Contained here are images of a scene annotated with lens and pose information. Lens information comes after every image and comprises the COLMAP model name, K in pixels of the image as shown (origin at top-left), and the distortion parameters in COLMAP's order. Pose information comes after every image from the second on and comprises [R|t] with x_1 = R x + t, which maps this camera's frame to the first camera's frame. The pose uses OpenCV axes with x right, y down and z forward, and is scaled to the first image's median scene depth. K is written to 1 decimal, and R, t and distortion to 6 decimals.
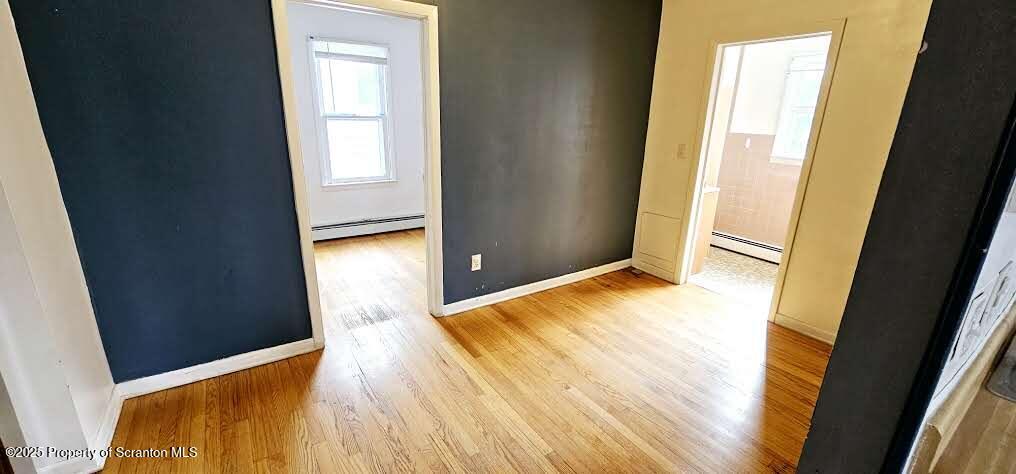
lens RADIAL K [[417.0, 0, 508.0], [0, 417.0, 237.0], [0, 0, 1]] dist [-0.000138, -0.000356]
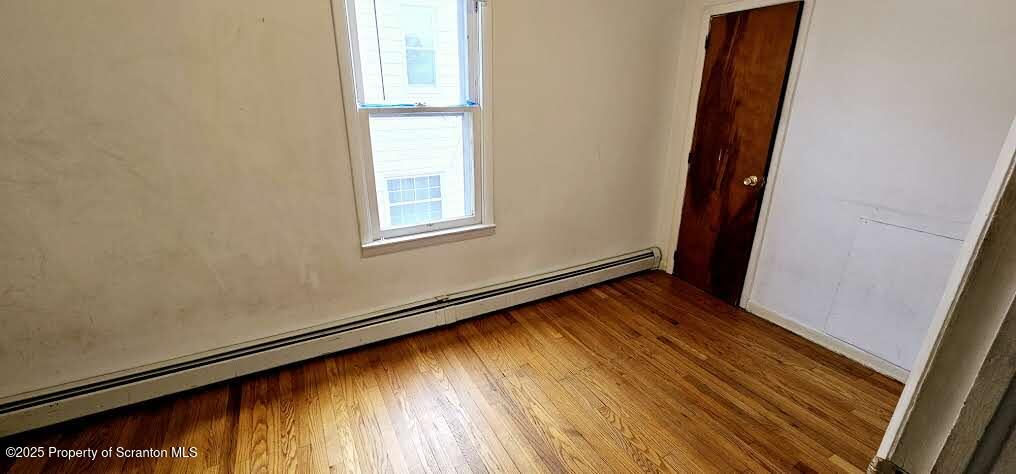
lens RADIAL K [[417.0, 0, 508.0], [0, 417.0, 237.0], [0, 0, 1]] dist [-0.000138, -0.000356]
pose [[0.997315, 0.009473, -0.072612, -0.223475], [-0.005809, 0.998707, 0.050505, -0.159178], [0.072996, -0.049947, 0.996081, 0.491522]]
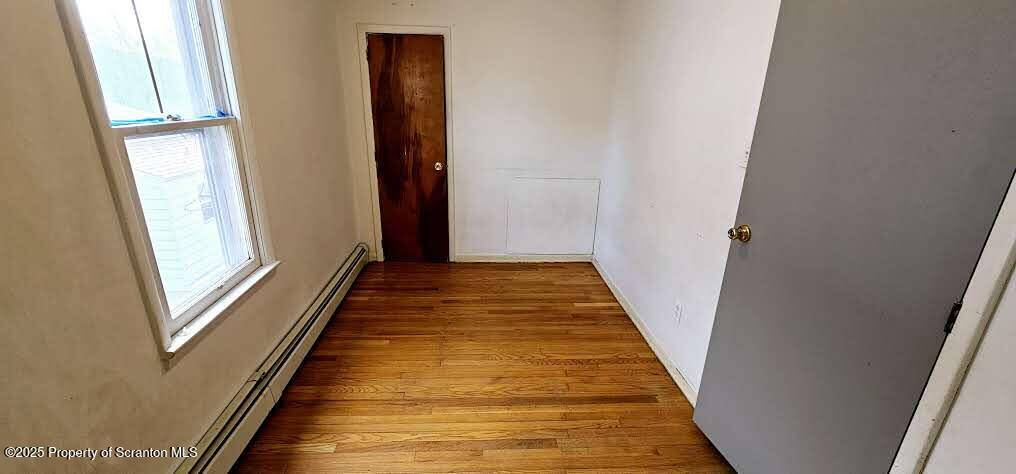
lens RADIAL K [[417.0, 0, 508.0], [0, 417.0, 237.0], [0, 0, 1]] dist [-0.000138, -0.000356]
pose [[0.491298, -0.283566, 0.823539, -0.539645], [0.234762, 0.953638, 0.188311, -0.201490], [-0.838757, 0.100819, 0.535091, 0.596106]]
